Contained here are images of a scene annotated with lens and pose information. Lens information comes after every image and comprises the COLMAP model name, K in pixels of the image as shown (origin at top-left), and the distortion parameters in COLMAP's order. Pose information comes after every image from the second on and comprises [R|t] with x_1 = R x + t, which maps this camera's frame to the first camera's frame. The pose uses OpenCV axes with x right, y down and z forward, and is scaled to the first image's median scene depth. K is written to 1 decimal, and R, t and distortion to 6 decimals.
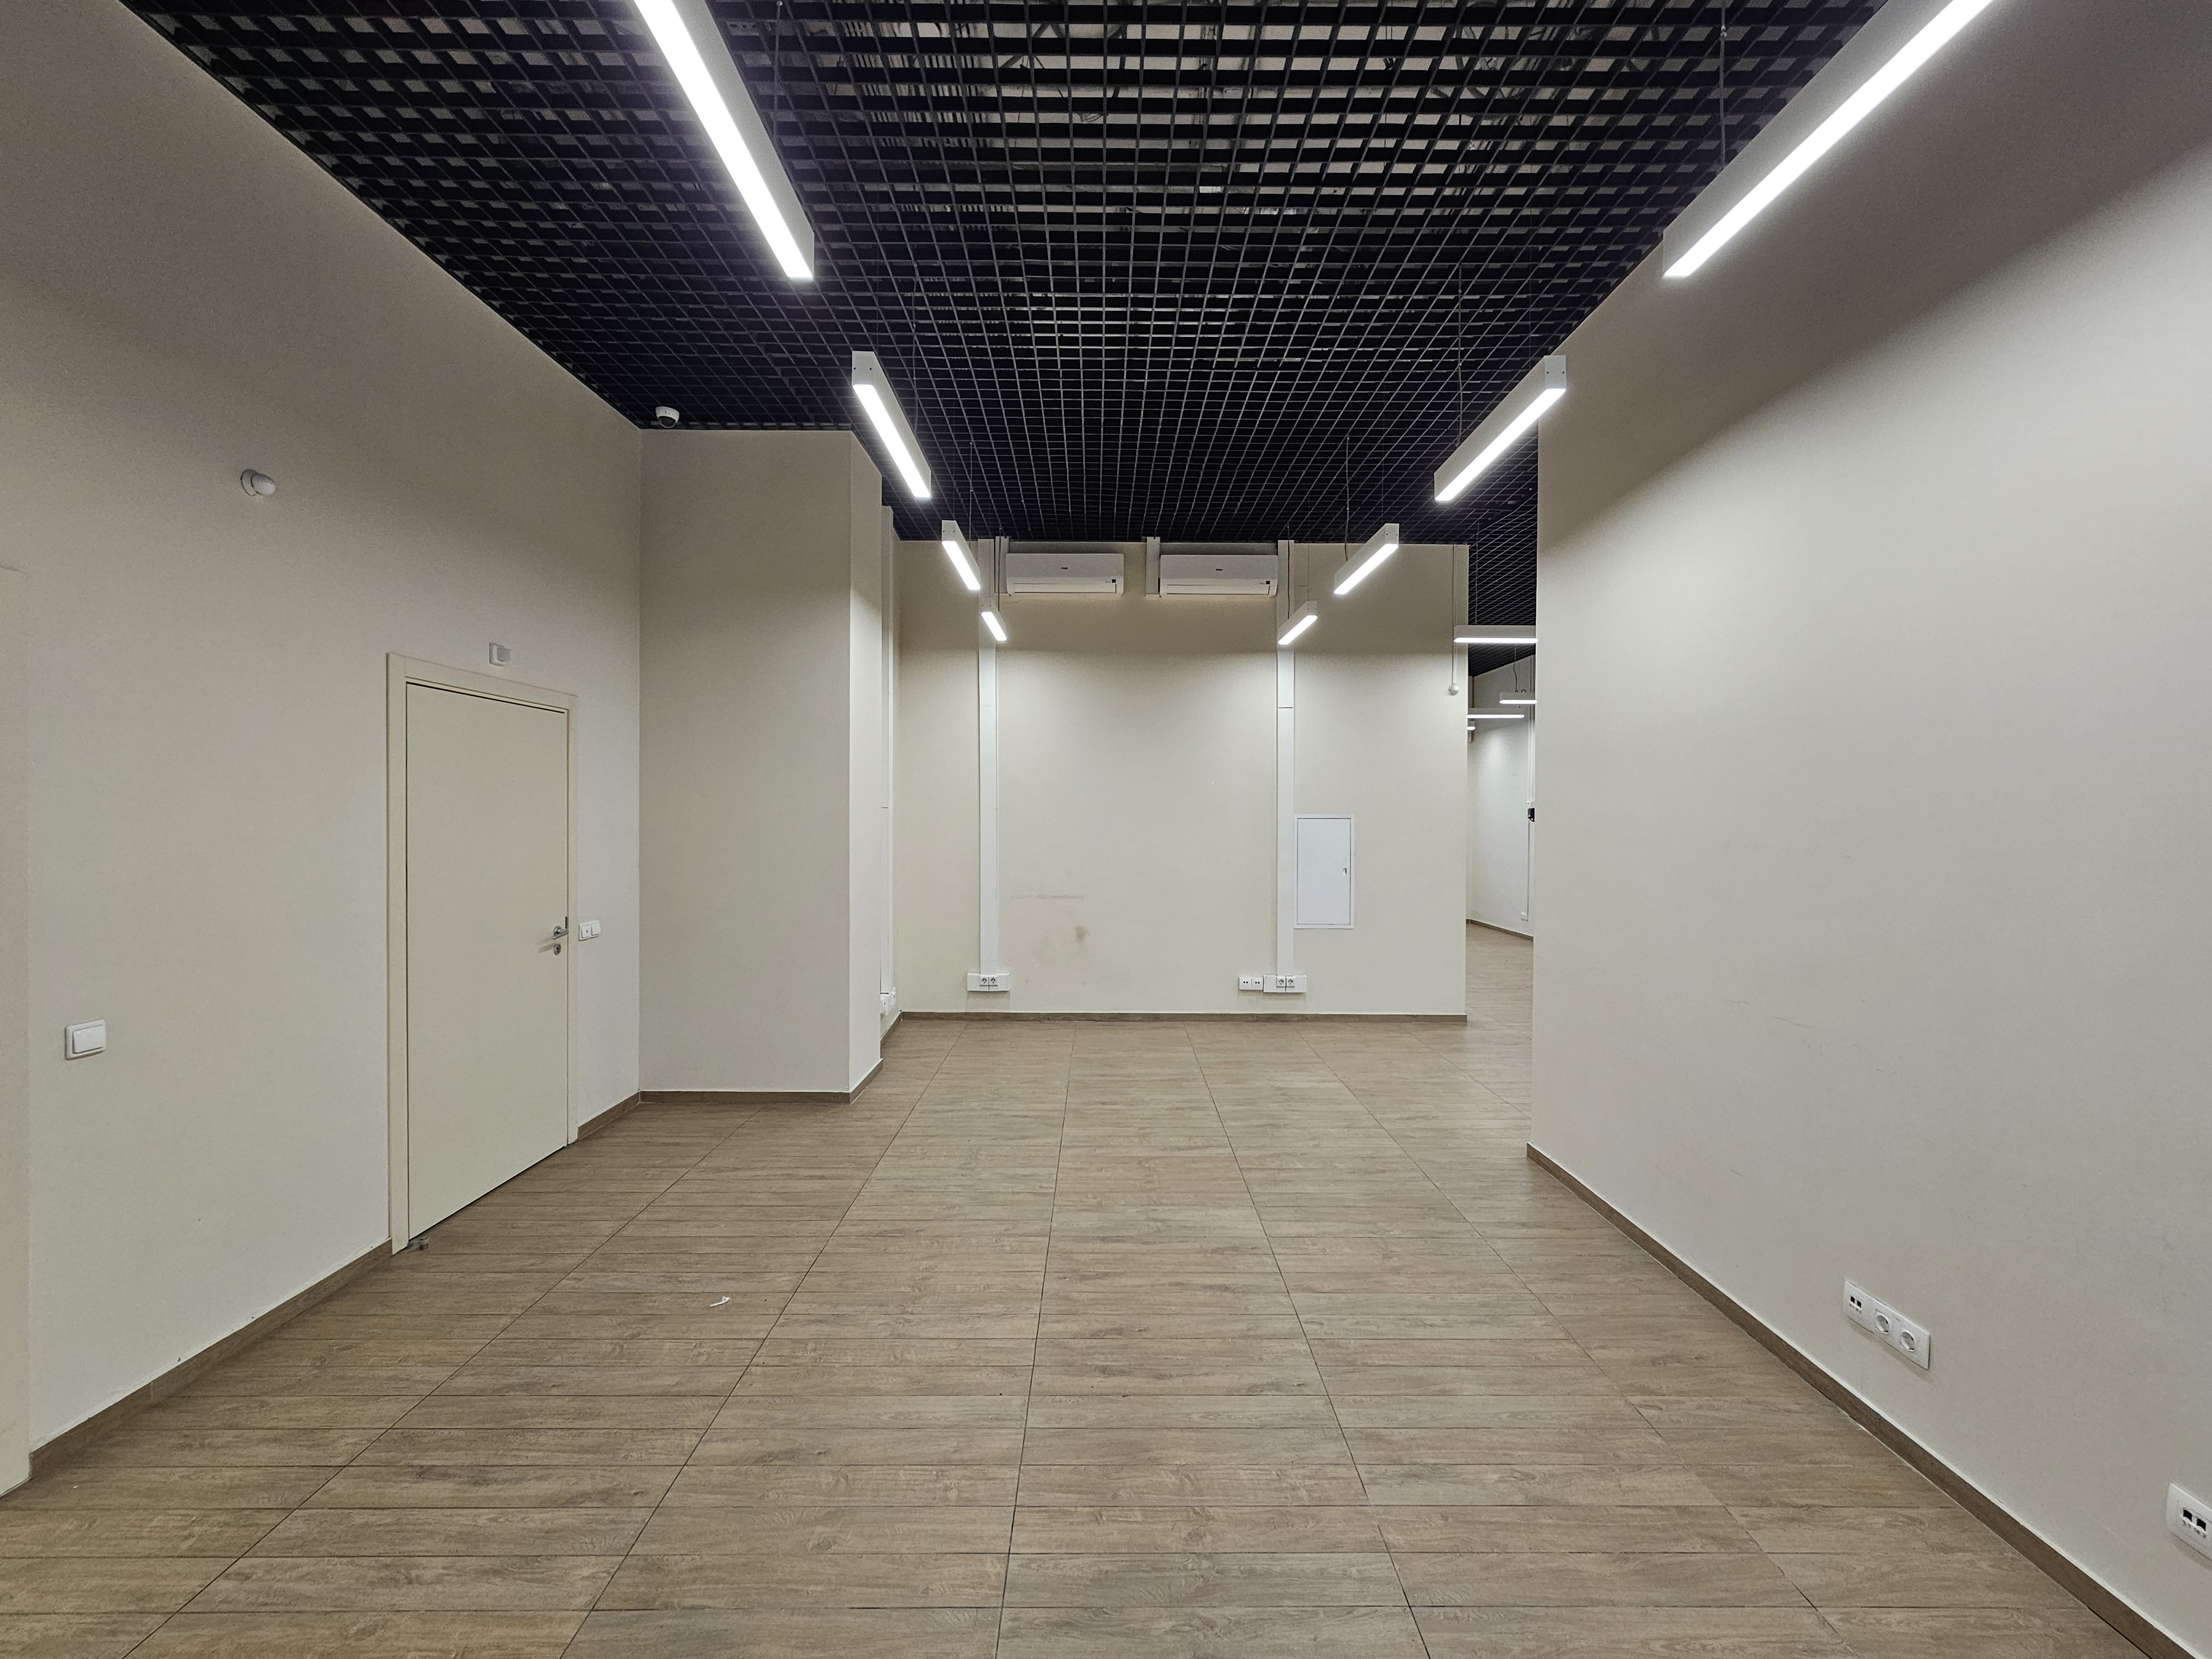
lens RADIAL K [[910.2, 0, 1106.0], [0, 910.2, 829.5], [0, 0, 1]] dist [0.001195, 0.000664]
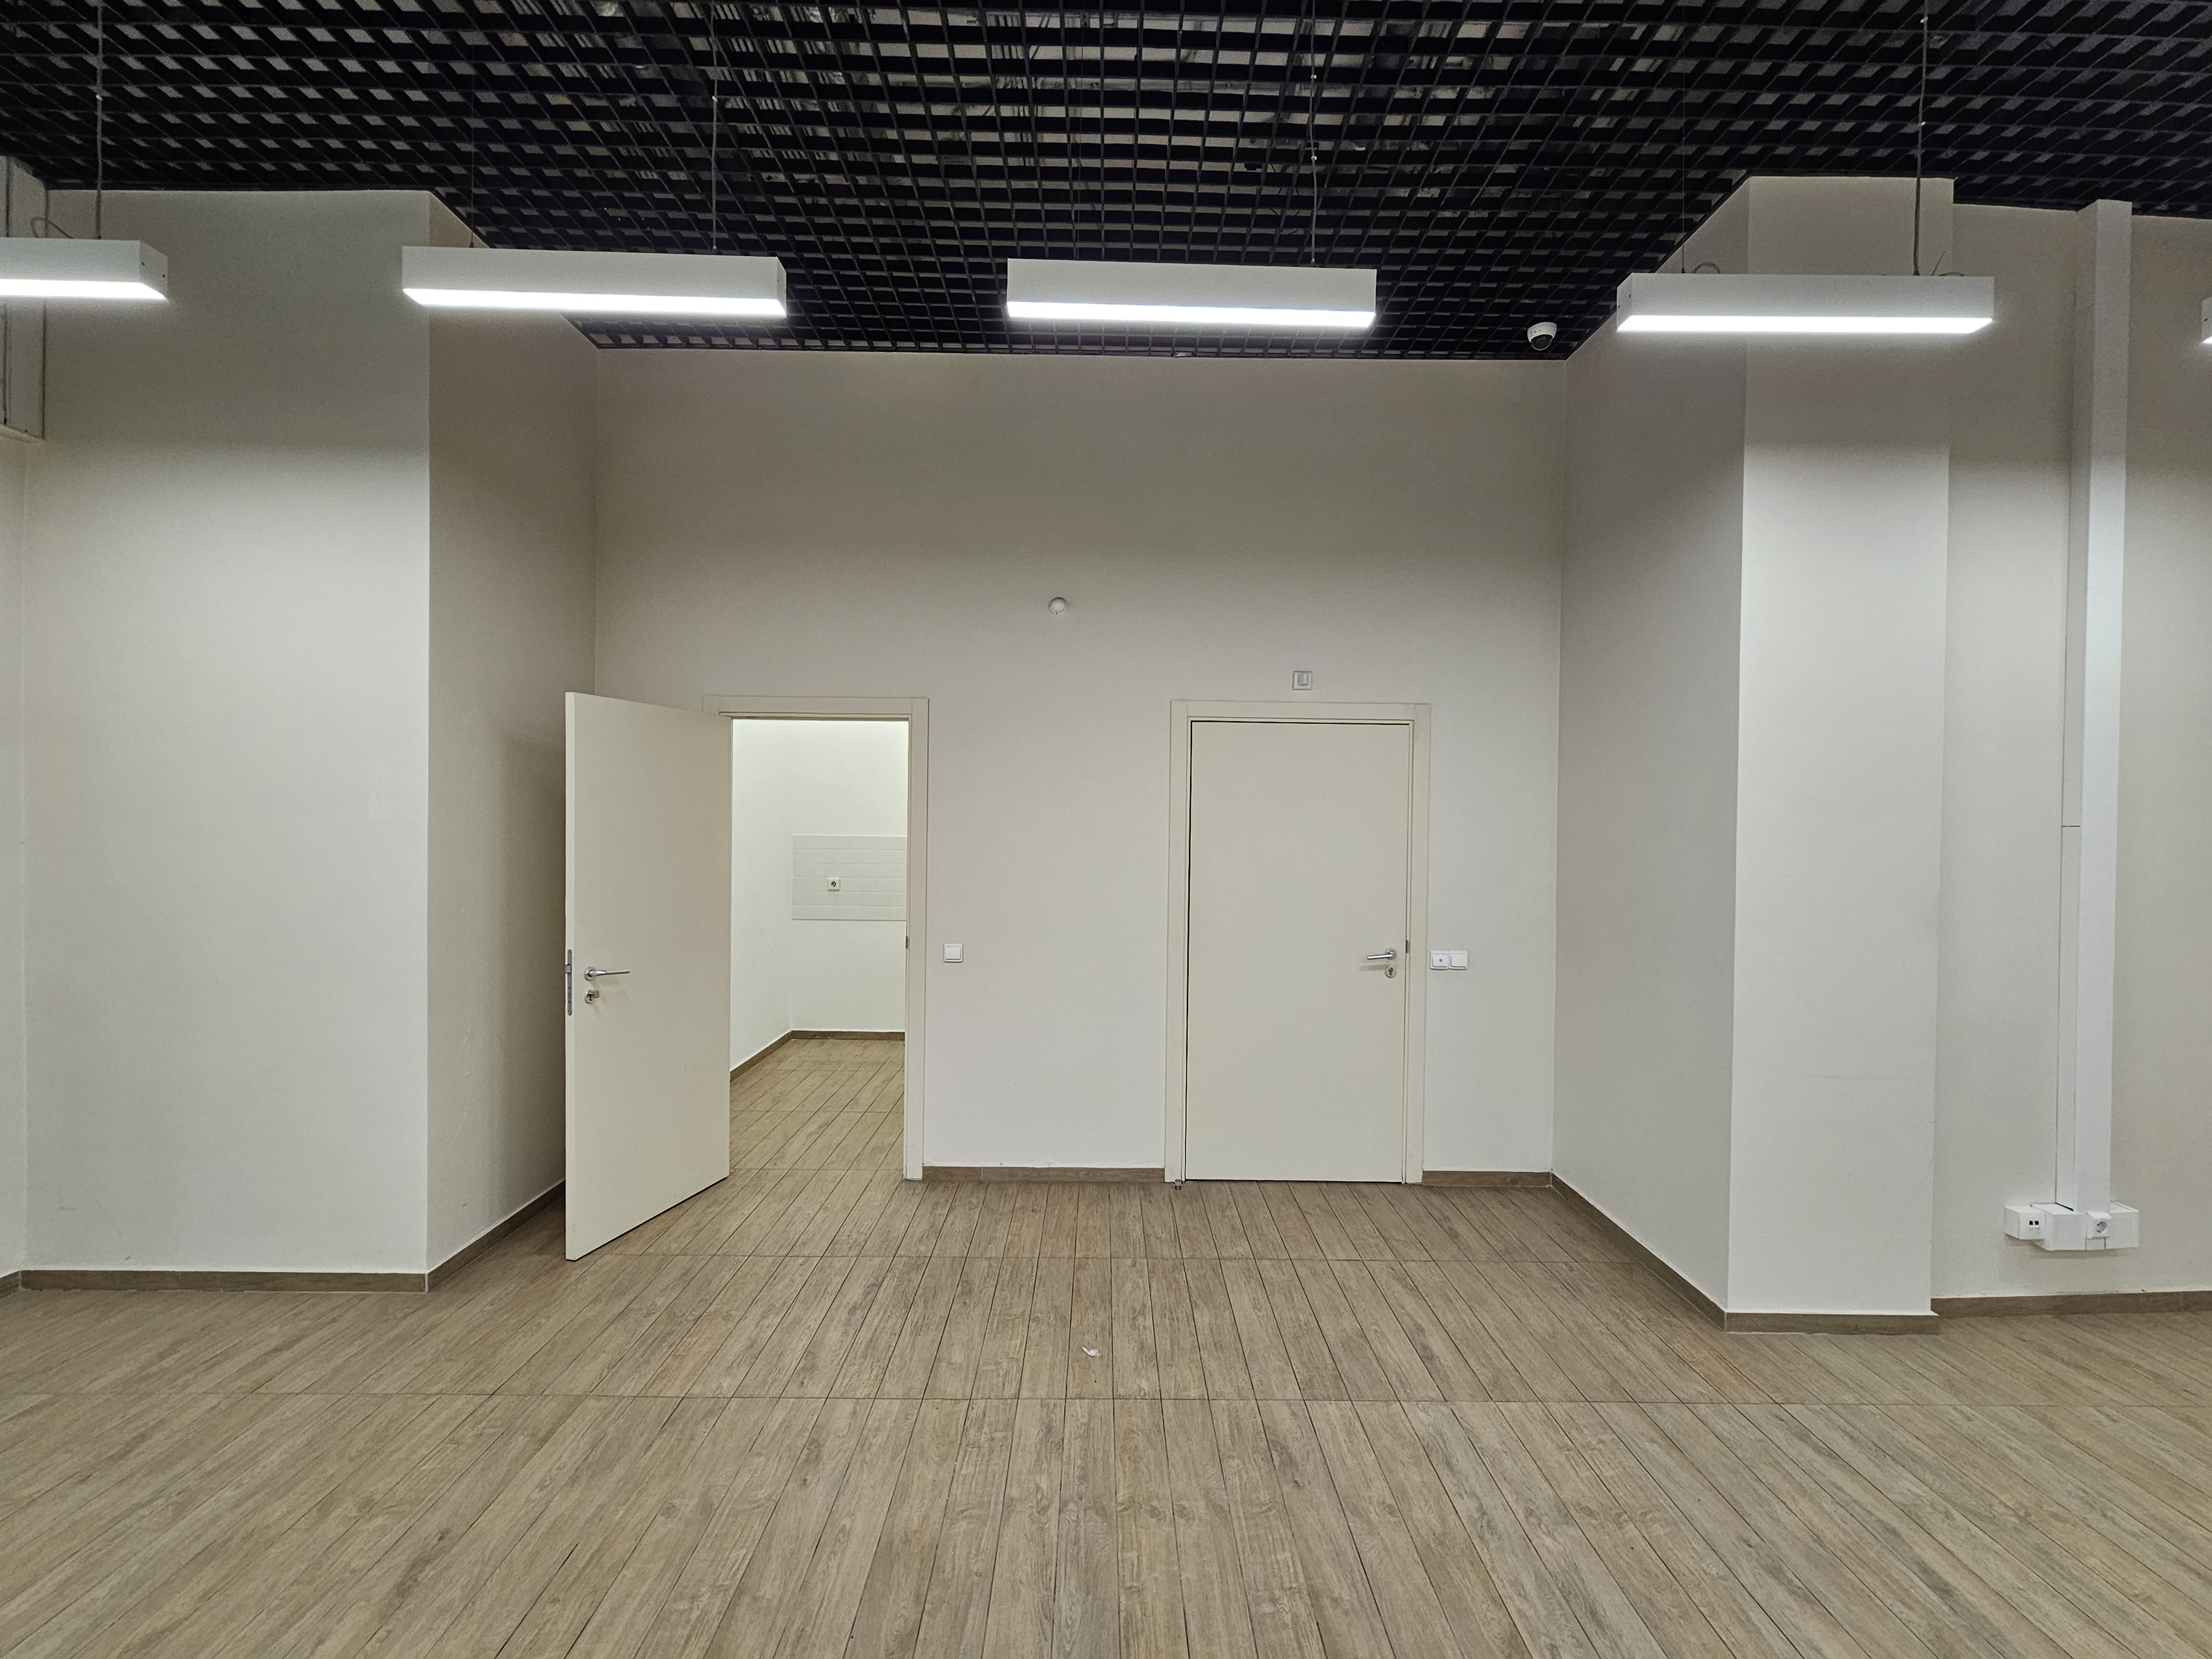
lens RADIAL K [[910.2, 0, 1106.0], [0, 910.2, 829.5], [0, 0, 1]] dist [0.001195, 0.000664]
pose [[0.003293, 0.007003, -0.999970, 0.393318], [-0.028800, 0.999561, 0.006905, -0.018125], [0.999580, 0.028777, 0.003493, 0.773509]]
